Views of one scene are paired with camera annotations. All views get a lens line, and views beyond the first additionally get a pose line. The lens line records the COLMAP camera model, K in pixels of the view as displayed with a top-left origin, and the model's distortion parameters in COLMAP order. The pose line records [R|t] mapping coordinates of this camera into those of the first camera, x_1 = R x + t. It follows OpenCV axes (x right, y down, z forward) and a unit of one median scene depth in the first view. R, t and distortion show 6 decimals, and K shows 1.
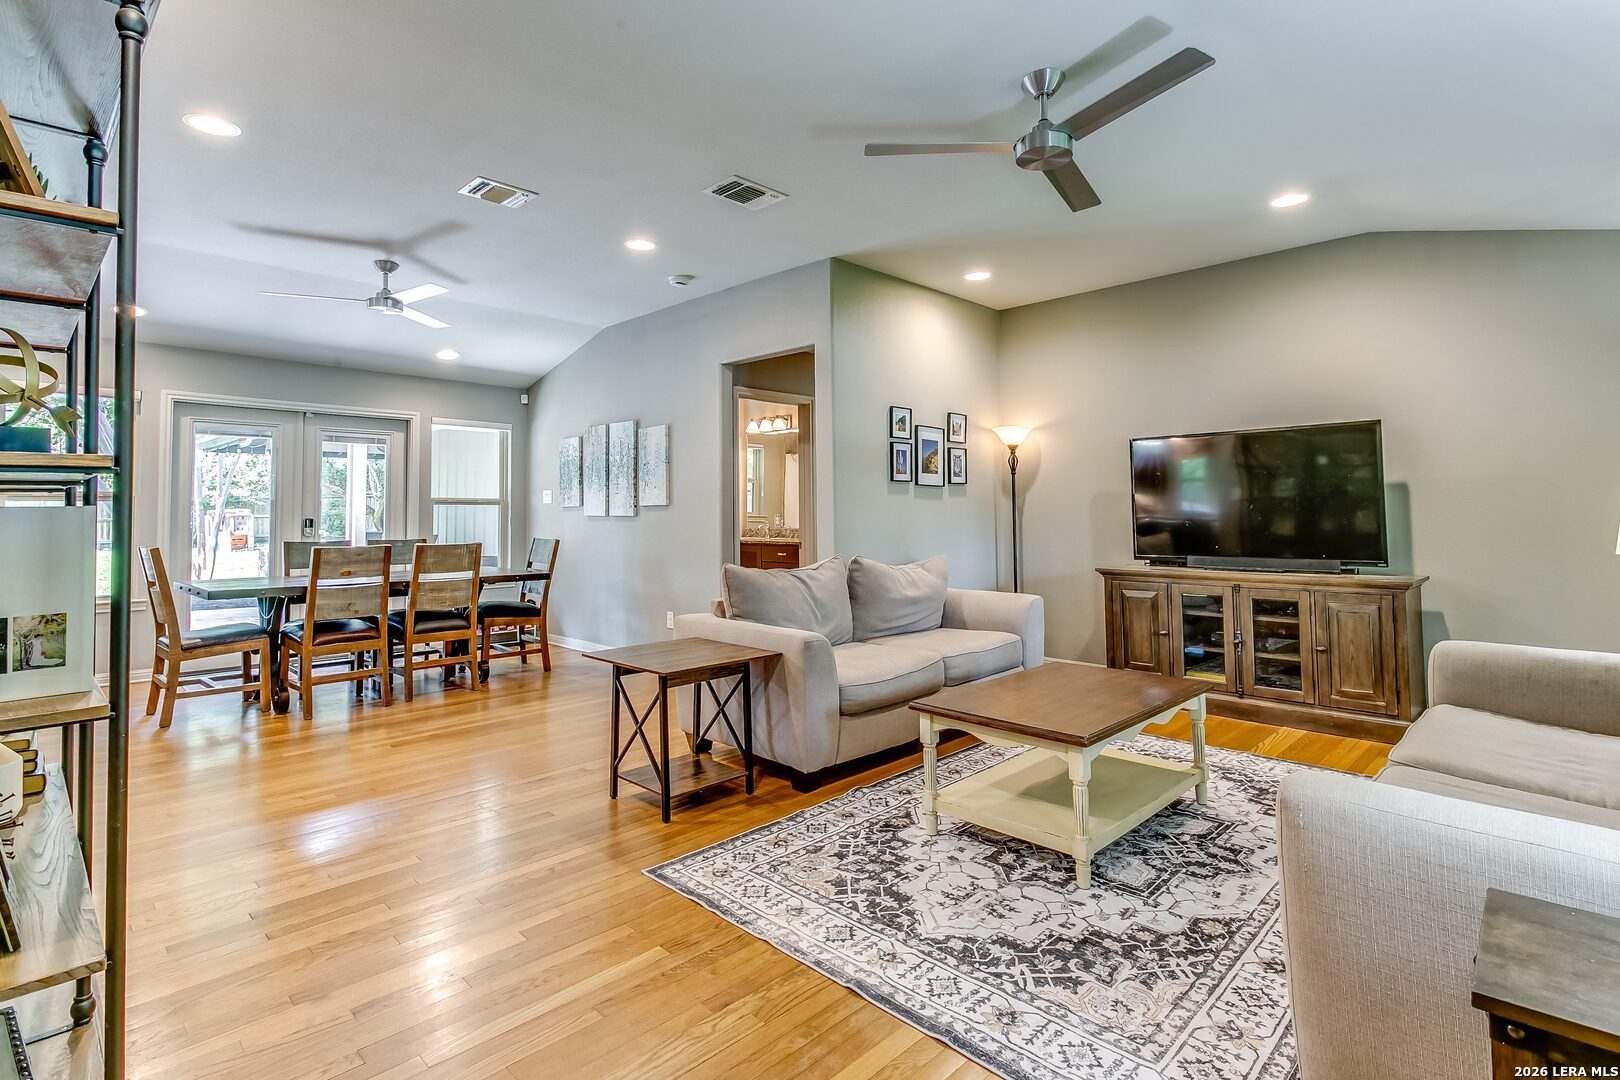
lens RADIAL K [[789.1, 0, 815.0], [0, 789.1, 510.3], [0, 0, 1]] dist [0.002607, 0.000229]
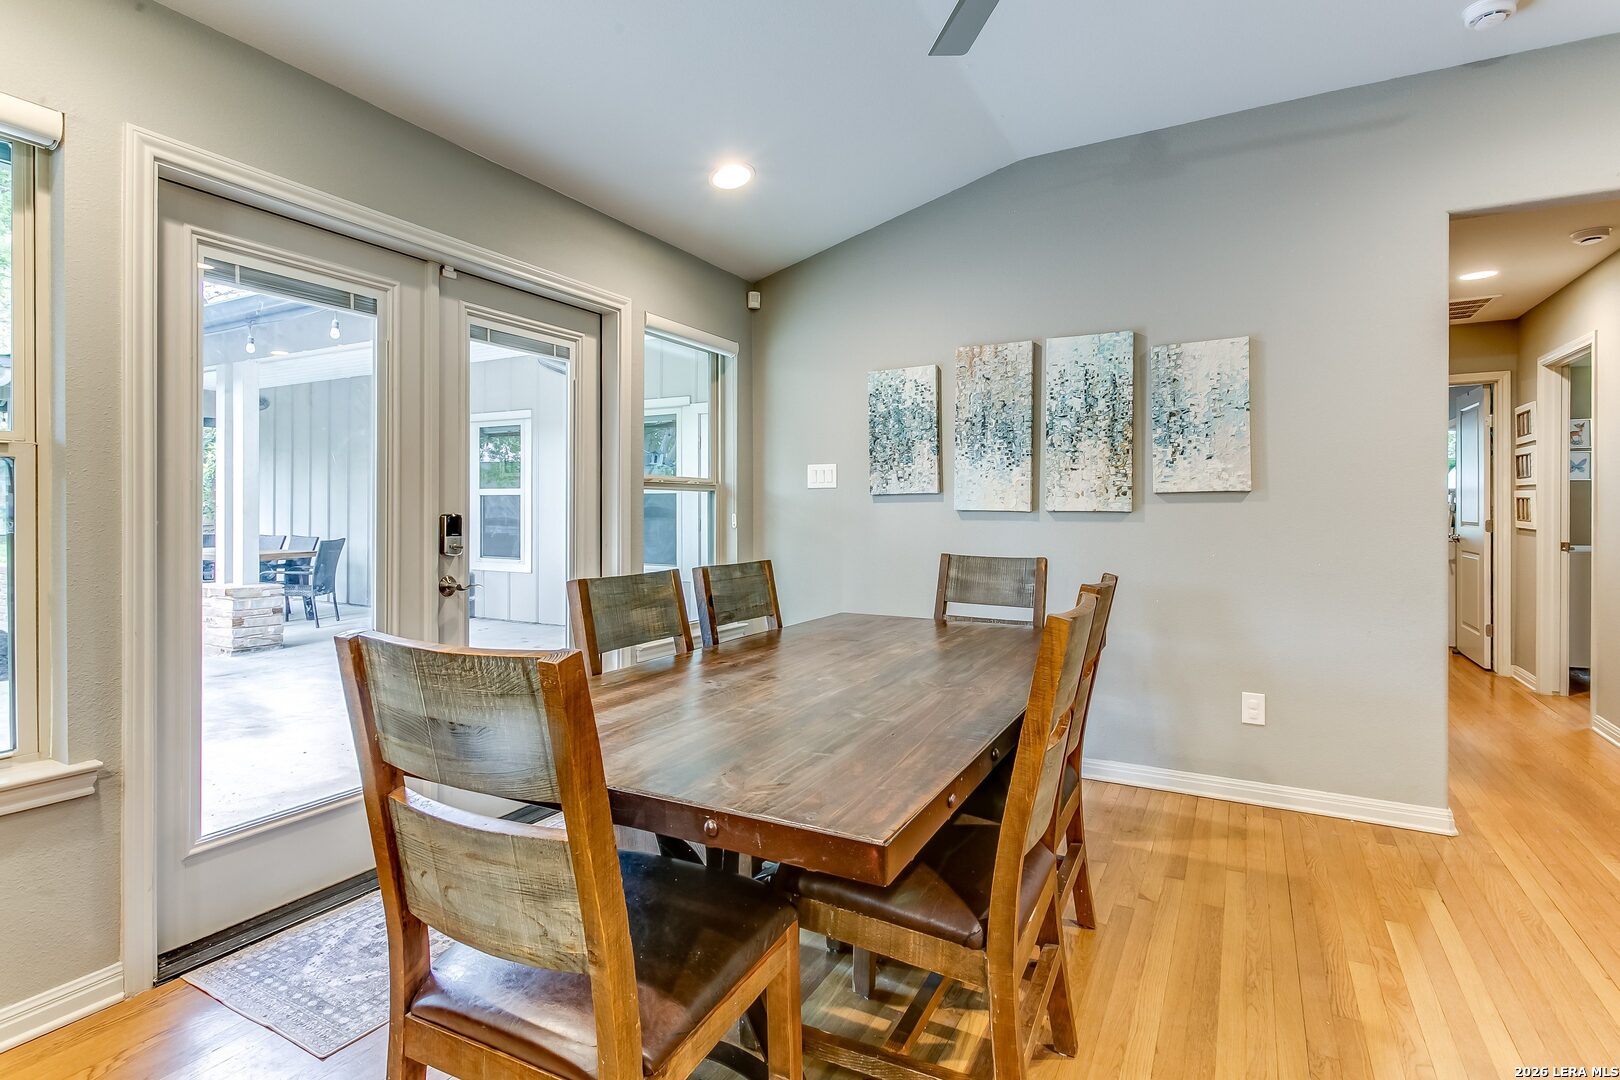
lens RADIAL K [[789.1, 0, 815.0], [0, 789.1, 510.3], [0, 0, 1]] dist [0.002607, 0.000229]
pose [[0.965834, 0.005113, 0.259112, -1.452054], [-0.006504, 0.999969, 0.004509, 0.015659], [-0.259081, -0.006040, 0.965837, 1.380183]]
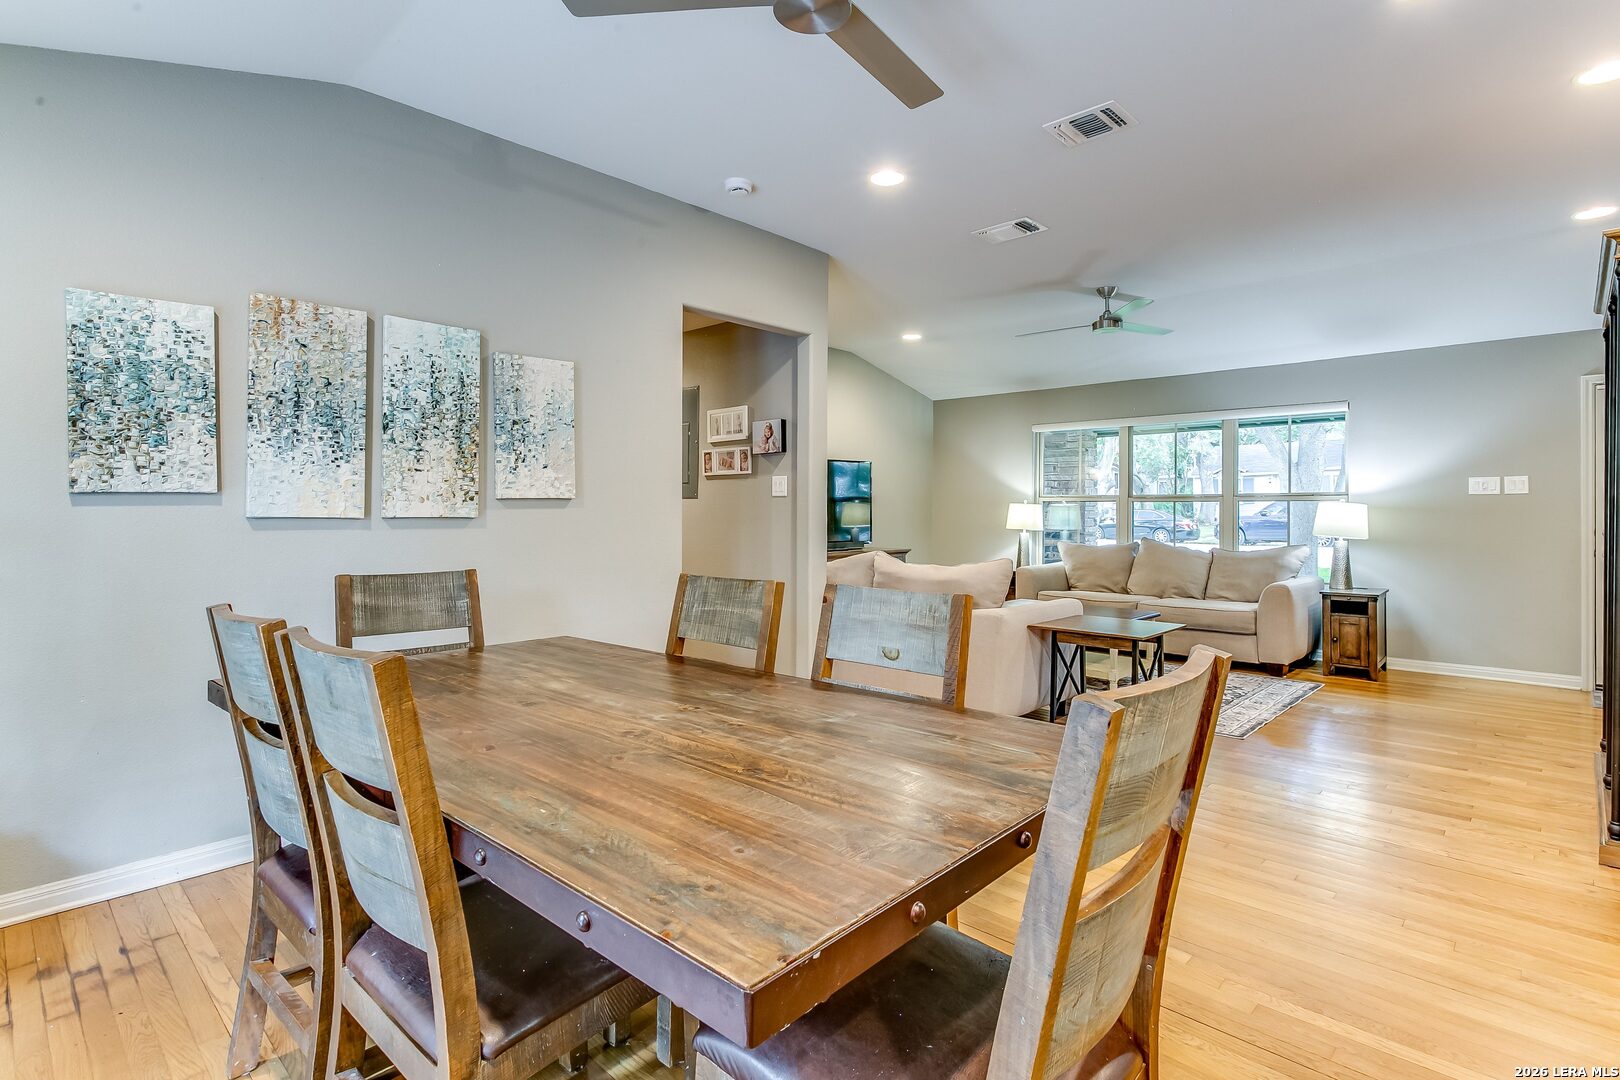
lens RADIAL K [[786.1, 0, 812.2], [0, 786.1, 524.7], [0, 0, 1]] dist [0.000893, -0.001368]
pose [[-0.005193, -0.011495, 0.999920, -1.889923], [-0.003689, 0.999927, 0.011476, 0.015782], [-0.999980, -0.003629, -0.005235, 1.994513]]
